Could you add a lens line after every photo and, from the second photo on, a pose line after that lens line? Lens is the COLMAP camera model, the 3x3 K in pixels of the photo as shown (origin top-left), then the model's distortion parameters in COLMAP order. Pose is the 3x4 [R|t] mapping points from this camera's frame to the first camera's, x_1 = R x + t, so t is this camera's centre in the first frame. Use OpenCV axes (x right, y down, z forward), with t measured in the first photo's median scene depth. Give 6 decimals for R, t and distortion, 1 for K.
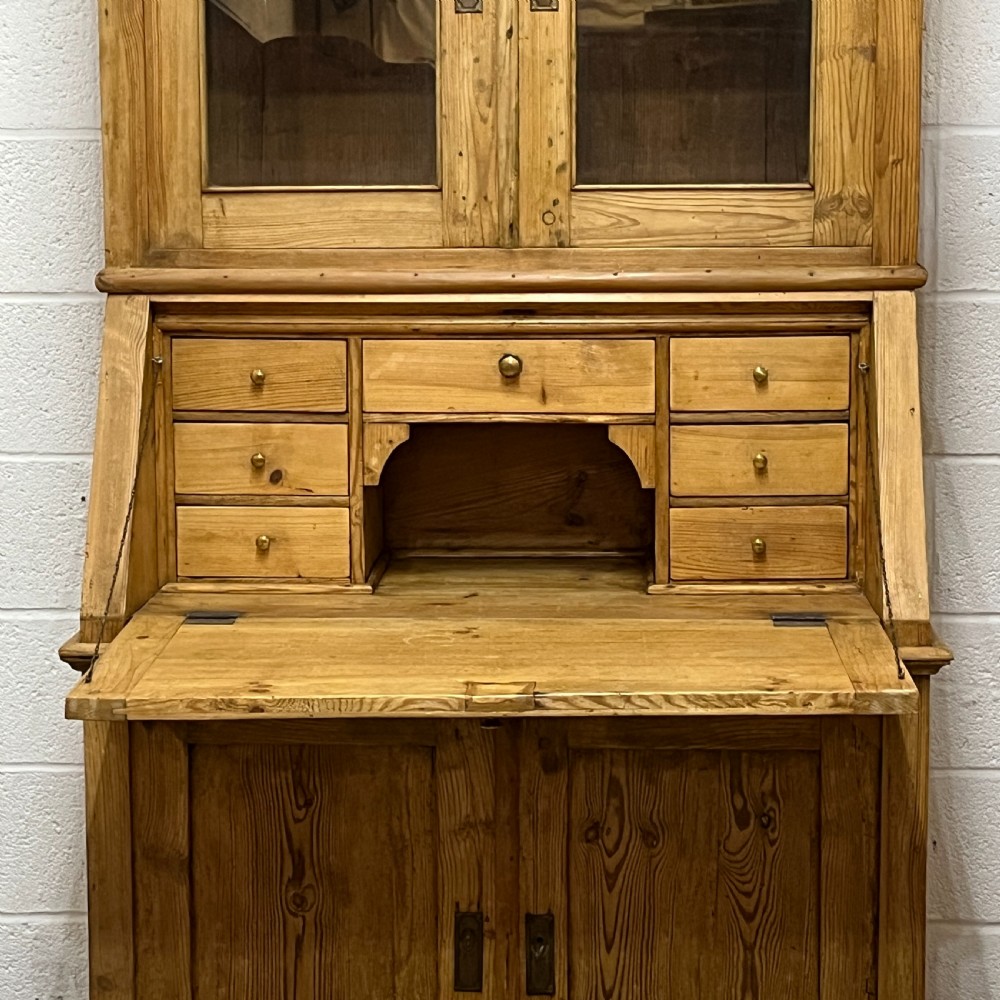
lens RADIAL K [[2532.4, 0, 479.1], [0, 2532.4, 512.8], [0, 0, 1]] dist [0.136430, 0.000000]
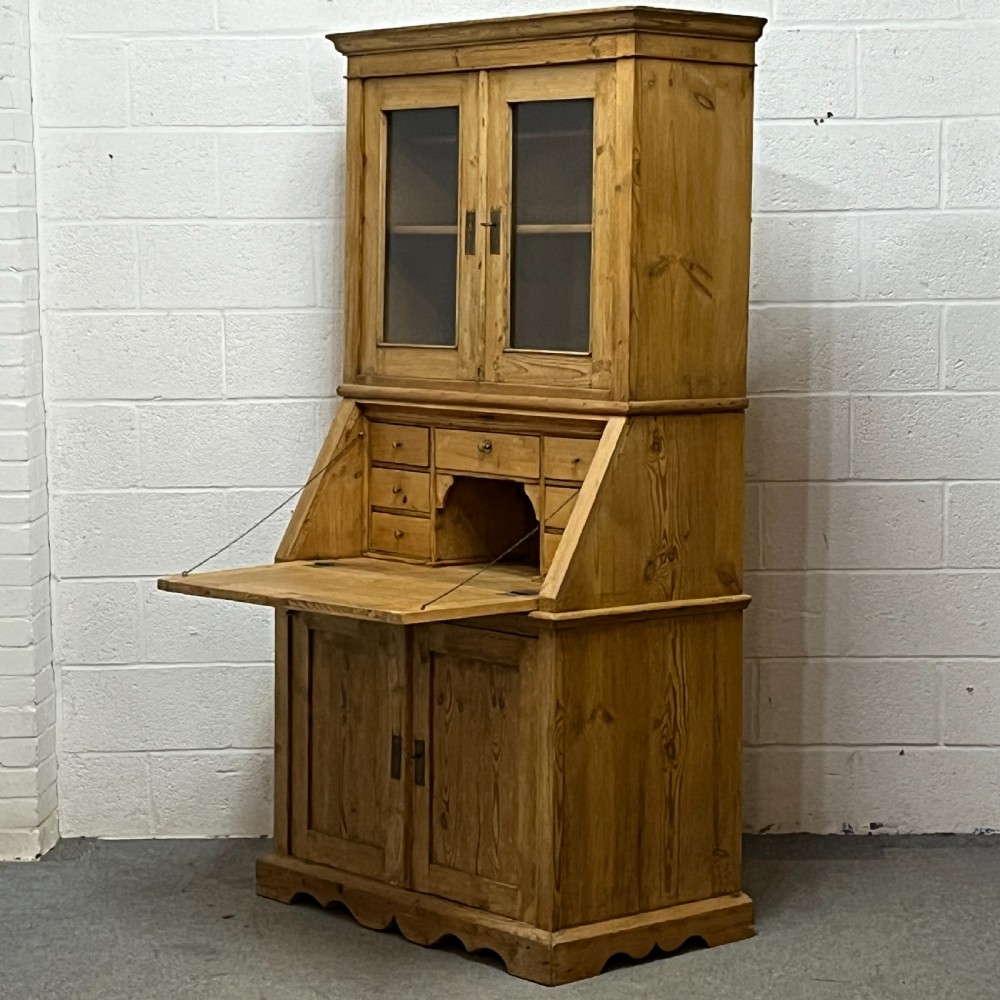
lens RADIAL K [[2741.4, 0, 534.1], [0, 2741.4, 515.6], [0, 0, 1]] dist [0.137188, 0.000000]
pose [[0.691701, 0.076830, -0.718086, 1.457756], [-0.113151, 0.993574, -0.002688, -0.008269], [0.713265, 0.083111, 0.695950, -0.332205]]
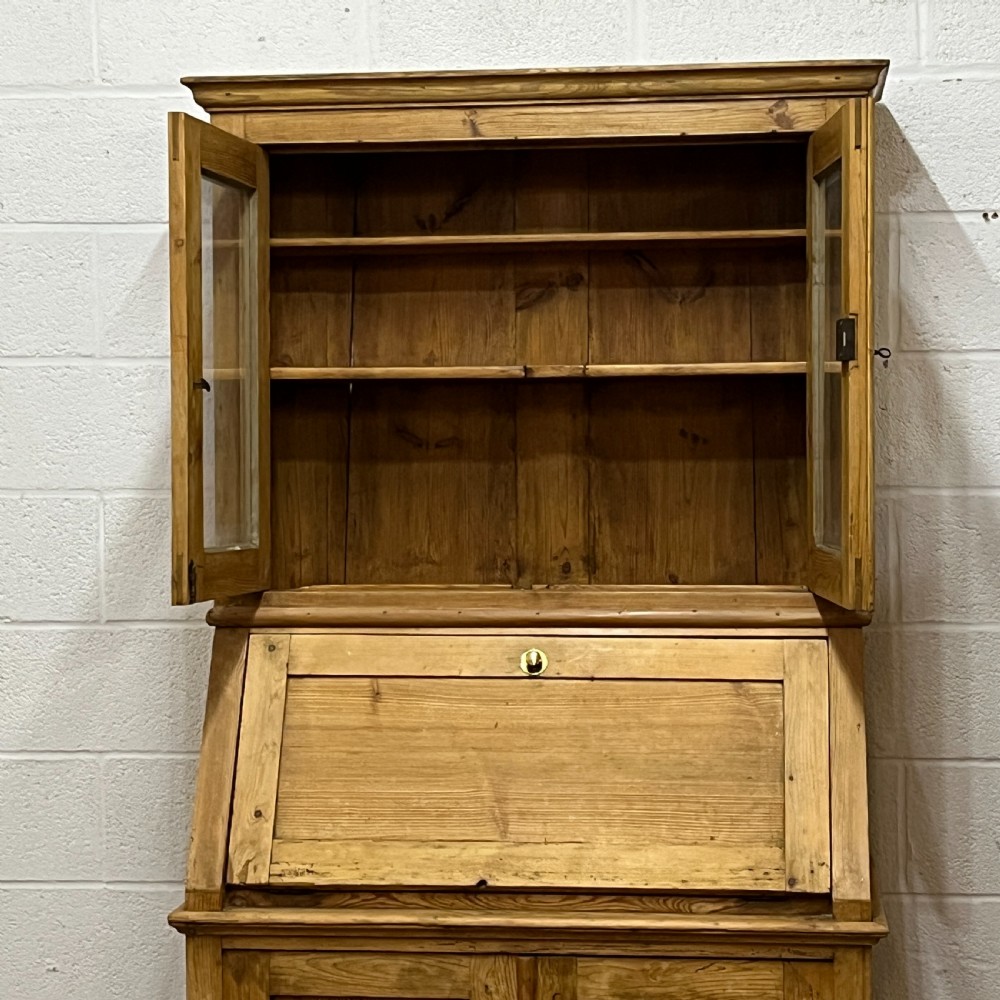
lens RADIAL K [[2532.4, 0, 471.6], [0, 2532.4, 477.4], [0, 0, 1]] dist [0.136430, 0.000000]
pose [[0.997659, -0.001366, -0.068367, 0.066018], [-0.006727, 0.992990, -0.118006, -0.012881], [0.068049, 0.118189, 0.990657, -0.241182]]
